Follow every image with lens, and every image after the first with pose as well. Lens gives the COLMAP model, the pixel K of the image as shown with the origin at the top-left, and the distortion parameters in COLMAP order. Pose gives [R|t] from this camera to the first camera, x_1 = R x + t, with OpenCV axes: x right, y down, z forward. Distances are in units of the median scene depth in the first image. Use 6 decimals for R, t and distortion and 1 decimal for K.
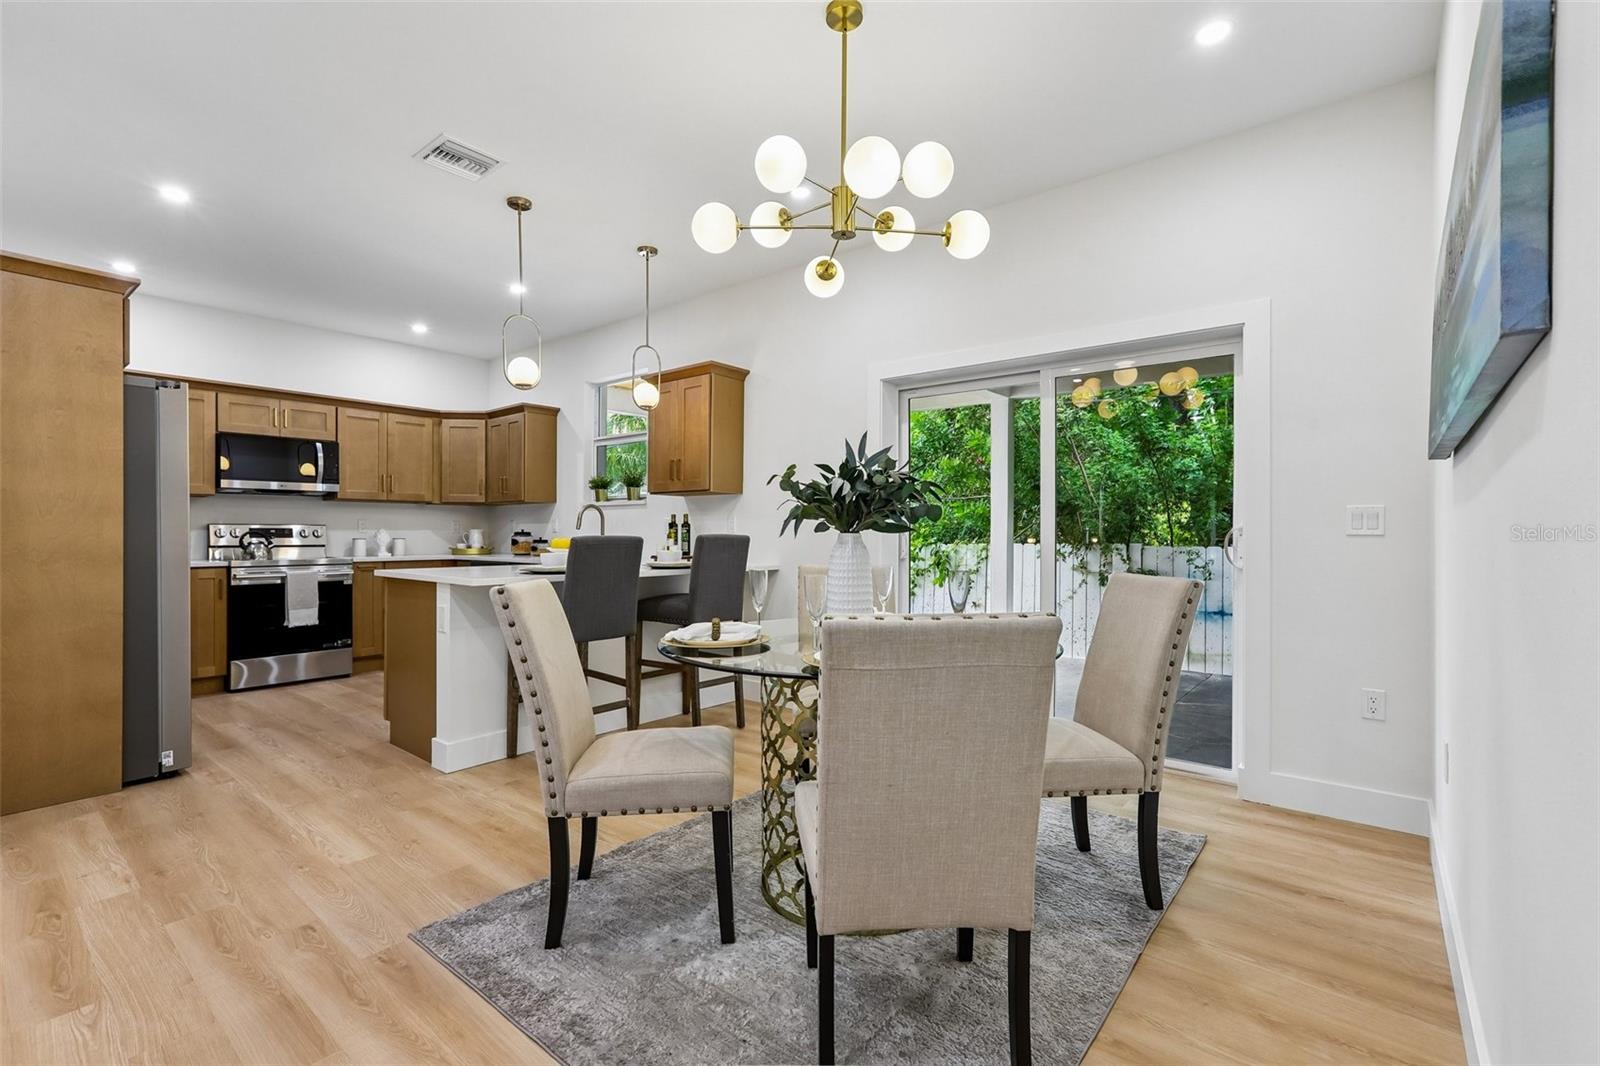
lens RADIAL K [[719.6, 0, 794.8], [0, 719.6, 534.1], [0, 0, 1]] dist [-0.025710, 0.017666]
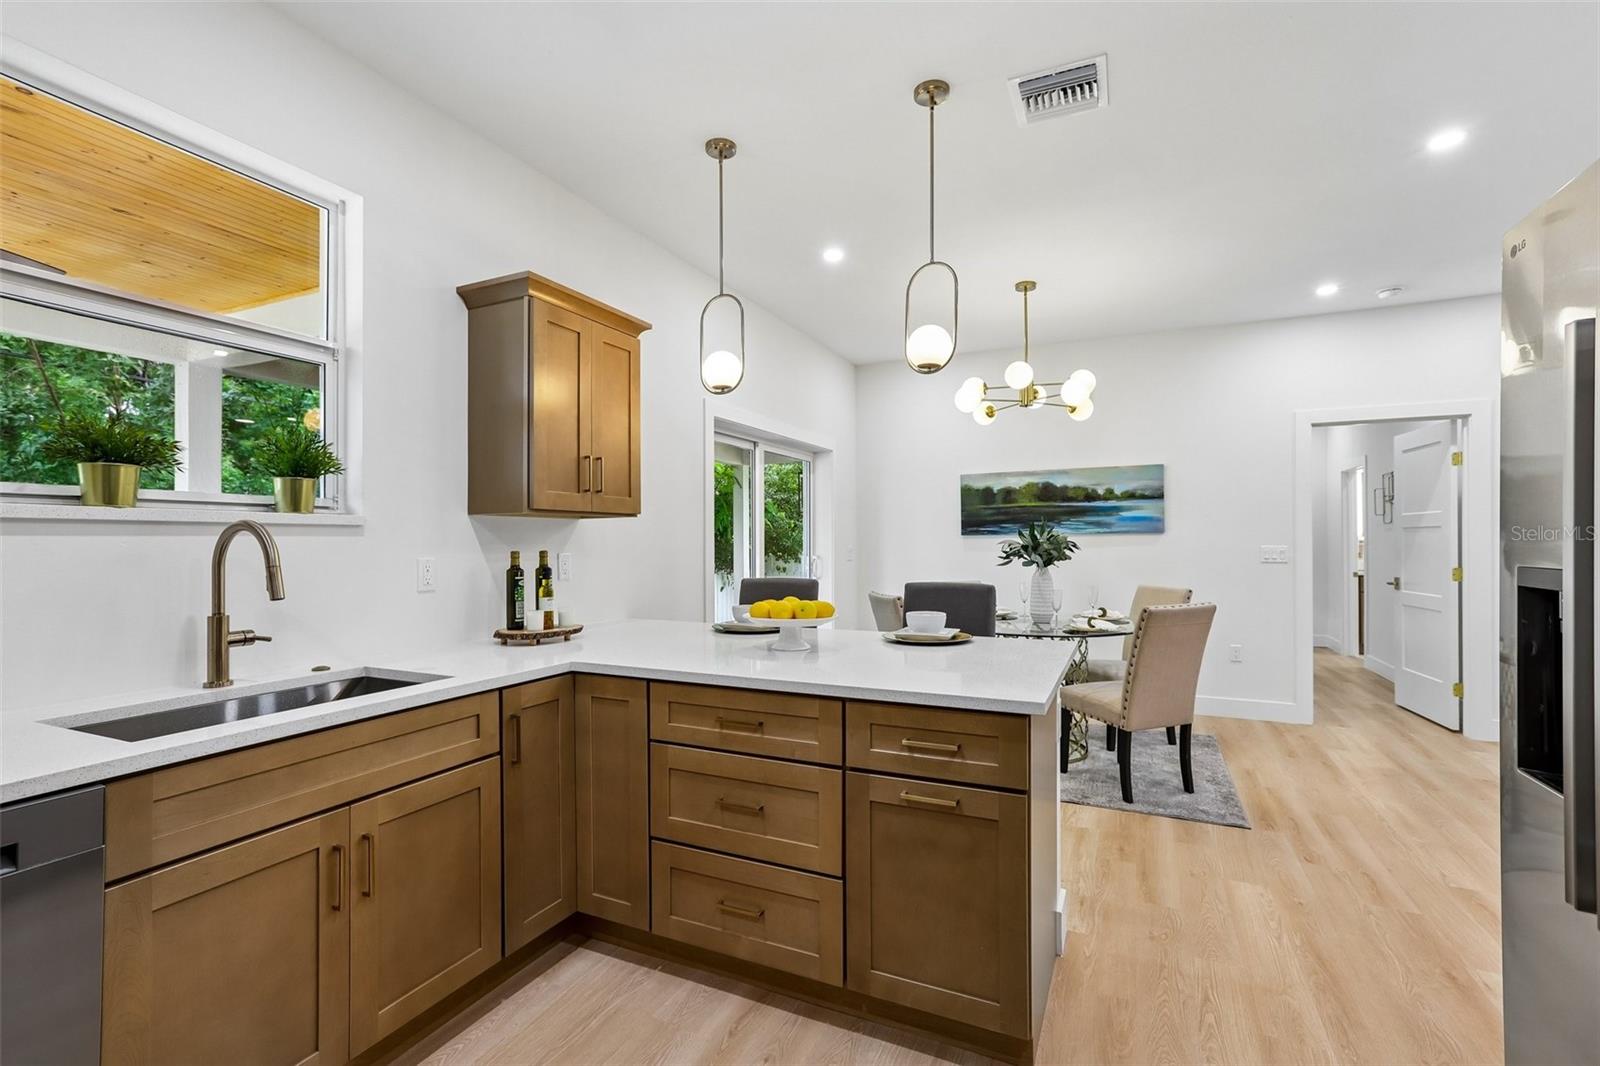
lens RADIAL K [[719.6, 0, 791.1], [0, 719.6, 537.0], [0, 0, 1]] dist [-0.025710, 0.017666]
pose [[-0.243953, 0.003624, 0.969780, -0.683554], [0.005336, 0.999983, -0.002395, -0.033637], [-0.969772, 0.004590, -0.243969, 0.885121]]
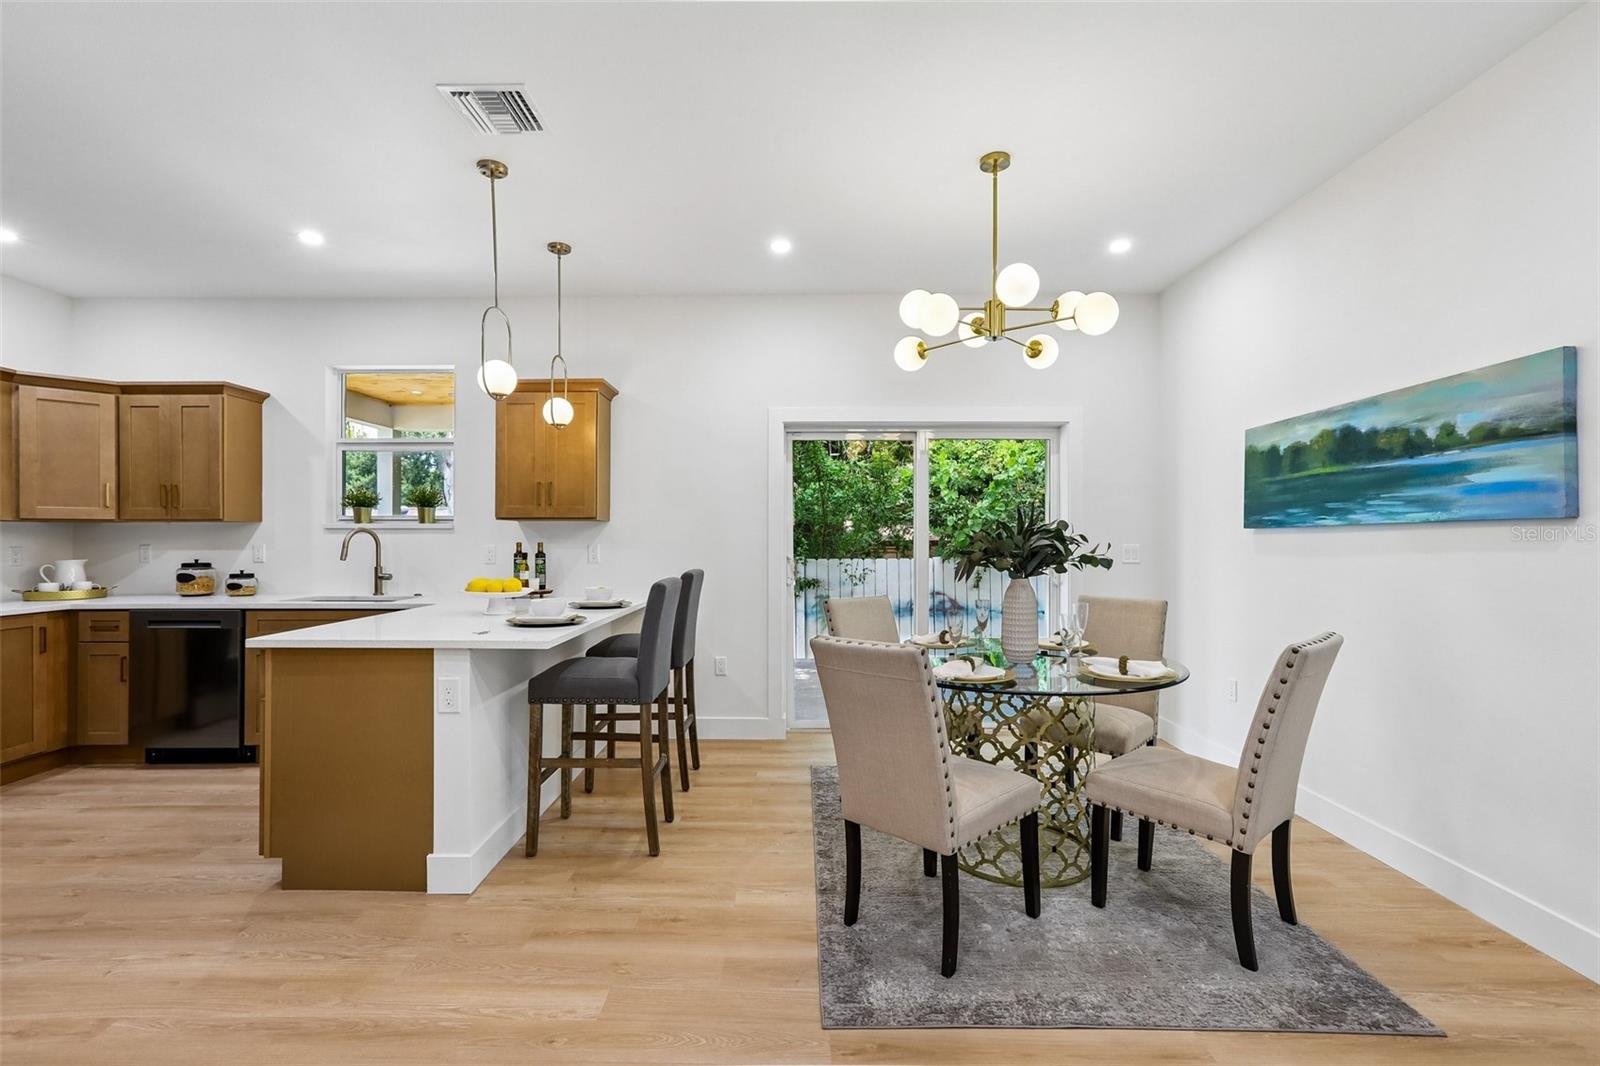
lens RADIAL K [[719.6, 0, 796.1], [0, 719.6, 535.3], [0, 0, 1]] dist [-0.025710, 0.017666]
pose [[0.776146, -0.000713, 0.630553, -0.432178], [0.003753, 0.999987, -0.003489, -0.030054], [-0.630542, 0.005074, 0.776138, 0.109390]]
